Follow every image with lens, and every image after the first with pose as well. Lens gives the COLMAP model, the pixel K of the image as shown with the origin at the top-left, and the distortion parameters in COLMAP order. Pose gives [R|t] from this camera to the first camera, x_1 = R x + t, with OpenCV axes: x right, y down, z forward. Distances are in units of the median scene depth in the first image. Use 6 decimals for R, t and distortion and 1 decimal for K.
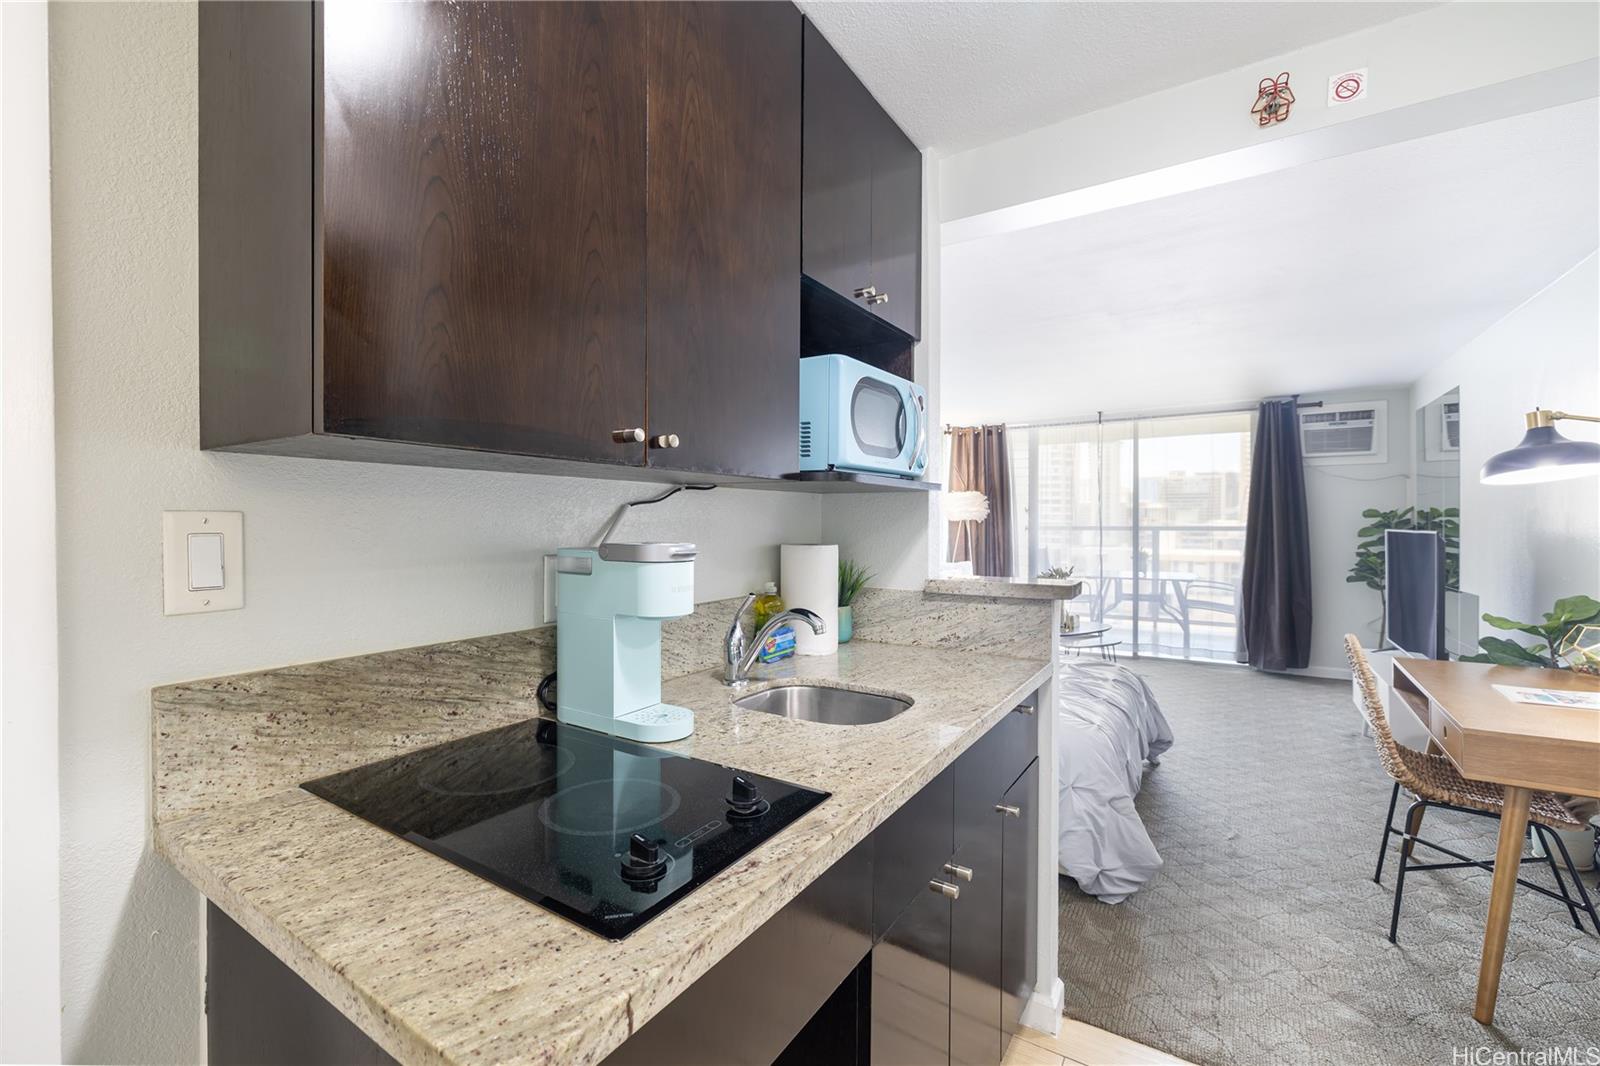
lens RADIAL K [[680.2, 0, 791.3], [0, 680.2, 525.2], [0, 0, 1]] dist [-0.014086, 0.008136]
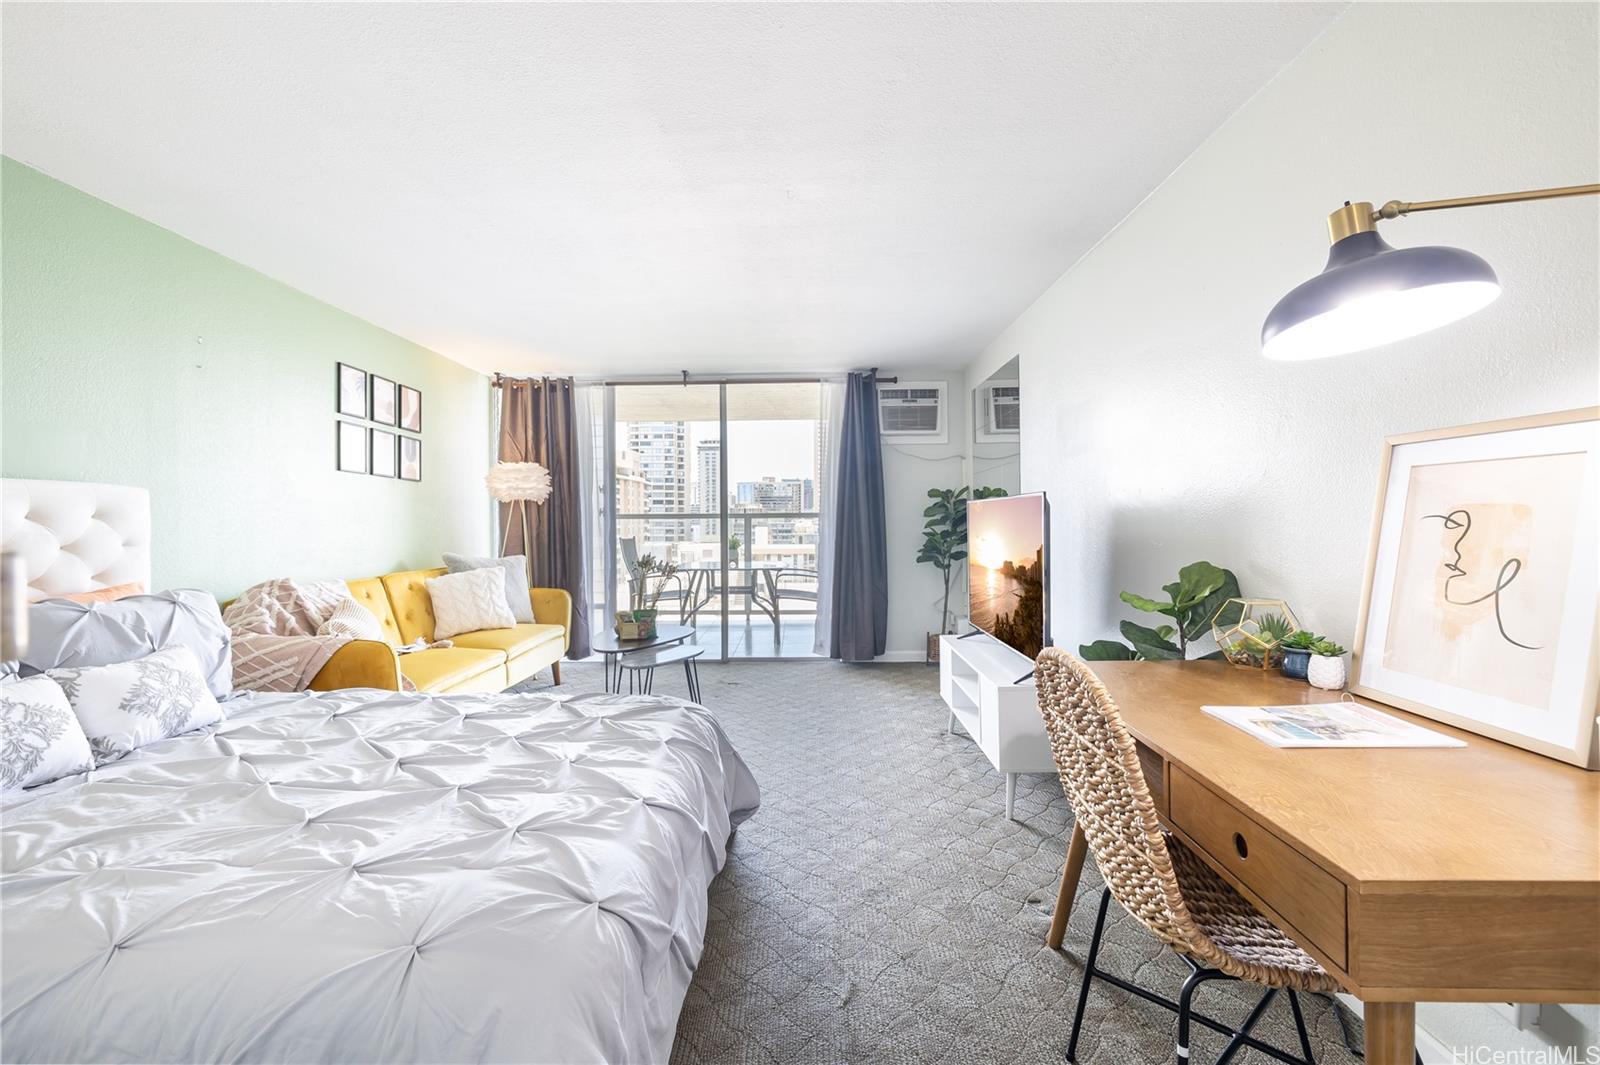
lens RADIAL K [[660.1, 0, 800.0], [0, 660.1, 532.5], [0, 0, 1]] dist [-0.000083, 0.000050]
pose [[0.844954, -0.013289, 0.534673, 0.157486], [0.007818, 0.999891, 0.012498, 0.025603], [-0.534781, -0.006380, 0.844966, 0.269703]]
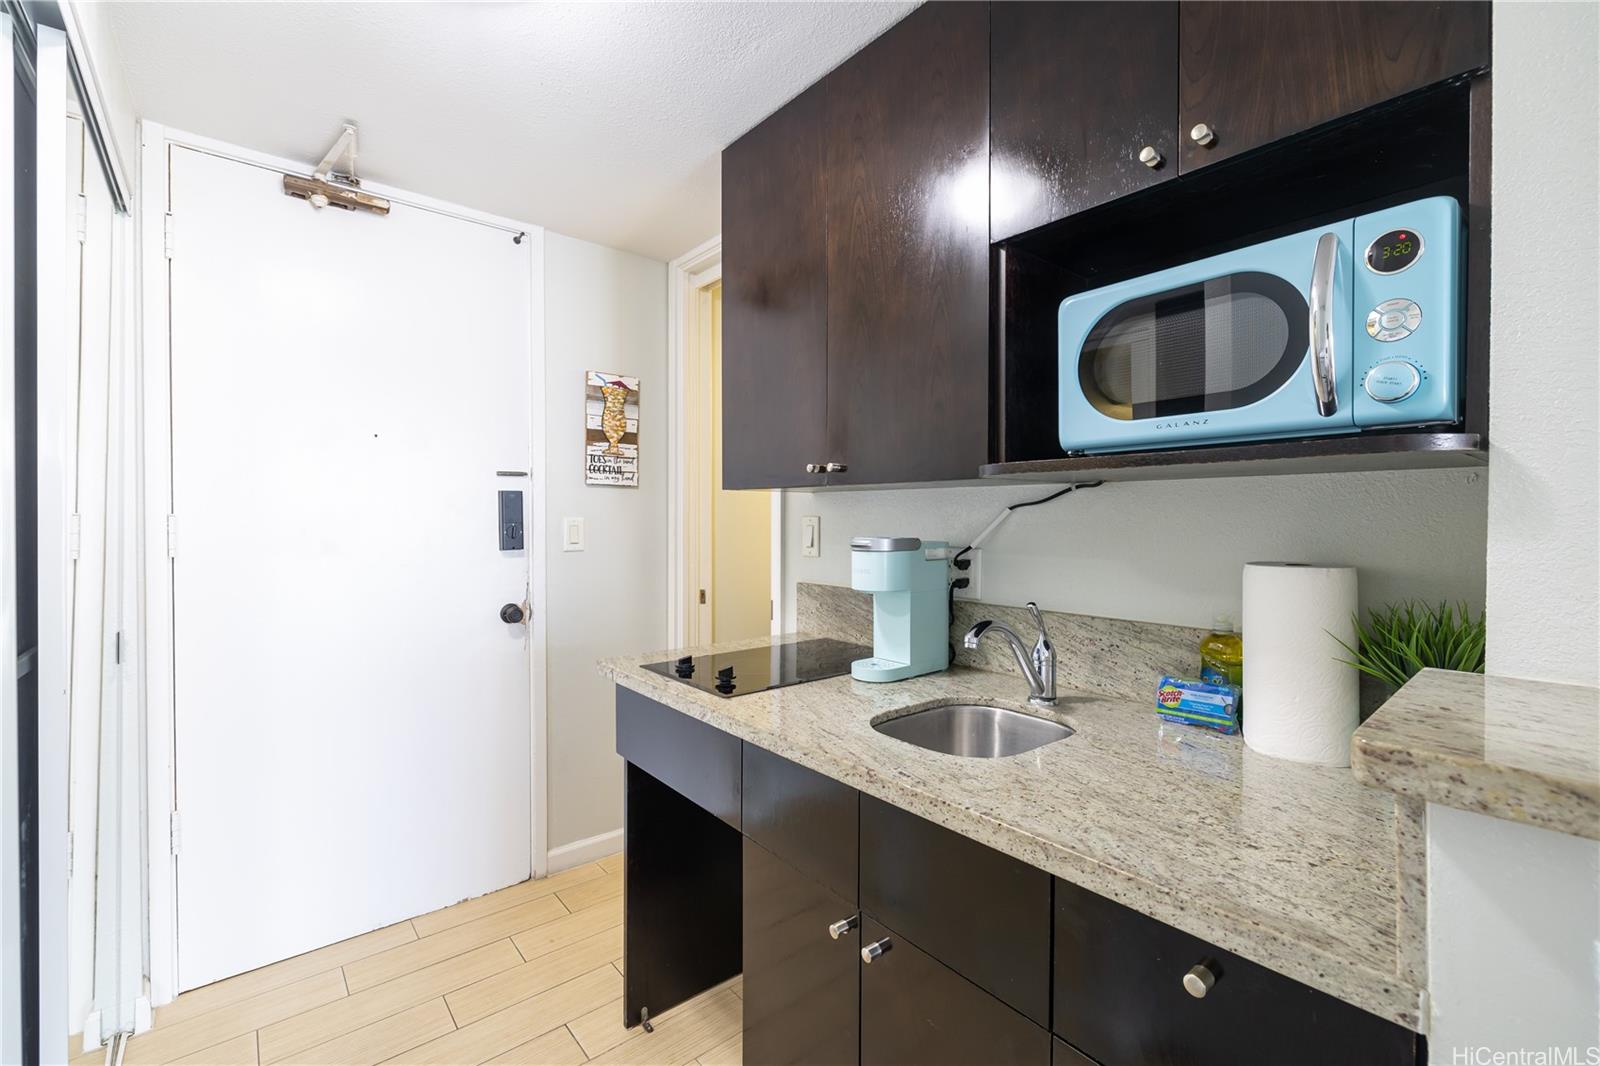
lens RADIAL K [[680.2, 0, 791.3], [0, 680.2, 525.2], [0, 0, 1]] dist [-0.014086, 0.008136]
pose [[-0.298935, 0.011090, -0.954209, 0.891897], [-0.009754, 0.999845, 0.014676, -0.013623], [0.954224, 0.013694, -0.298780, 0.958148]]
